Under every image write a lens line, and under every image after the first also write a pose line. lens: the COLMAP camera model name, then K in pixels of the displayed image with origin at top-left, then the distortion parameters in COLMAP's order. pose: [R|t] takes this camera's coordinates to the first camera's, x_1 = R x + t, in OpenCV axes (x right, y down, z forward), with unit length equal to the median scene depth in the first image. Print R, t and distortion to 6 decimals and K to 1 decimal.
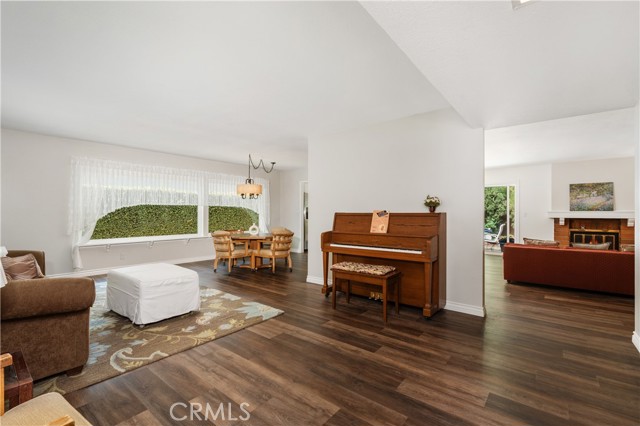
lens RADIAL K [[288.1, 0, 320.0], [0, 288.1, 213.0], [0, 0, 1]] dist [-0.001606, 0.000066]
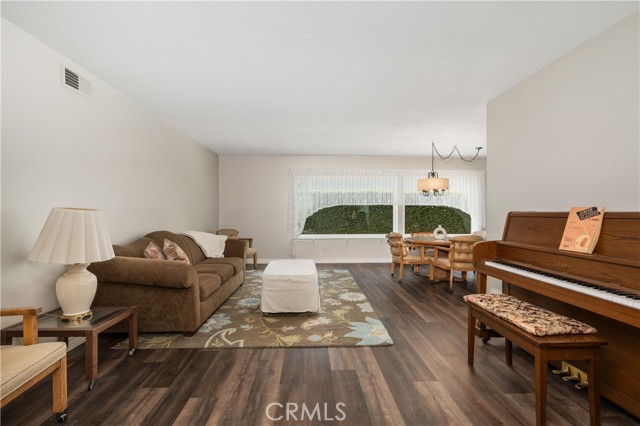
lens RADIAL K [[293.7, 0, 320.0], [0, 293.7, 213.0], [0, 0, 1]] dist [-0.001710, -0.000075]
pose [[0.659490, 0.000648, -0.751713, 0.339373], [-0.000757, 1.000000, 0.000199, 0.001714], [0.751713, 0.000438, 0.659491, 0.363186]]
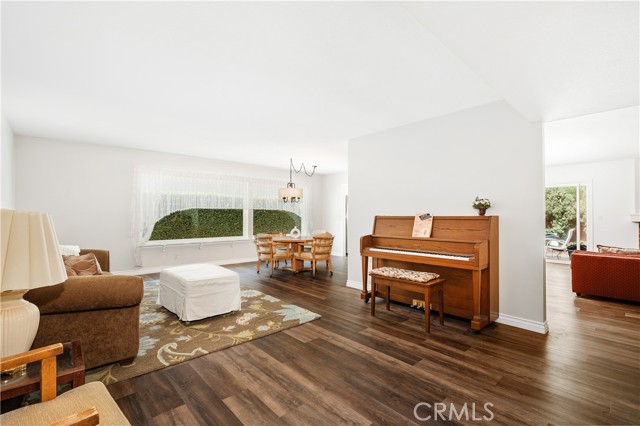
lens RADIAL K [[289.2, 0, 320.0], [0, 289.2, 213.0], [0, 0, 1]] dist [-0.000115, 0.000020]
pose [[0.988048, -0.002227, -0.154133, 0.025995], [0.000476, 0.999935, -0.011399, 0.000136], [0.154148, 0.011189, 0.987984, 0.015239]]
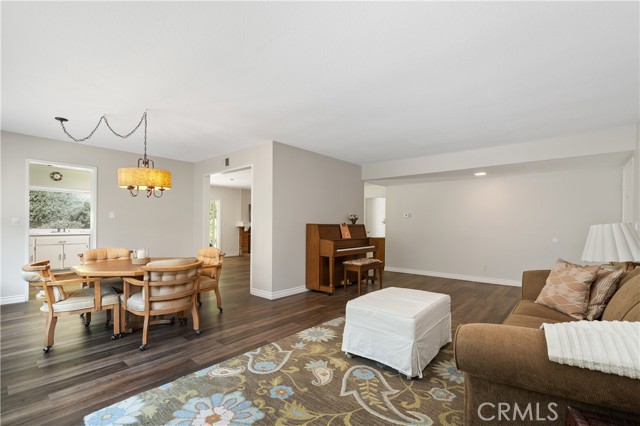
lens RADIAL K [[289.2, 0, 320.0], [0, 289.2, 213.0], [0, 0, 1]] dist [-0.000115, 0.000020]
pose [[0.029929, 0.041909, 0.998673, -1.445136], [-0.006875, 0.999106, -0.041721, 0.005037], [-0.999528, -0.005617, 0.030190, 1.250391]]
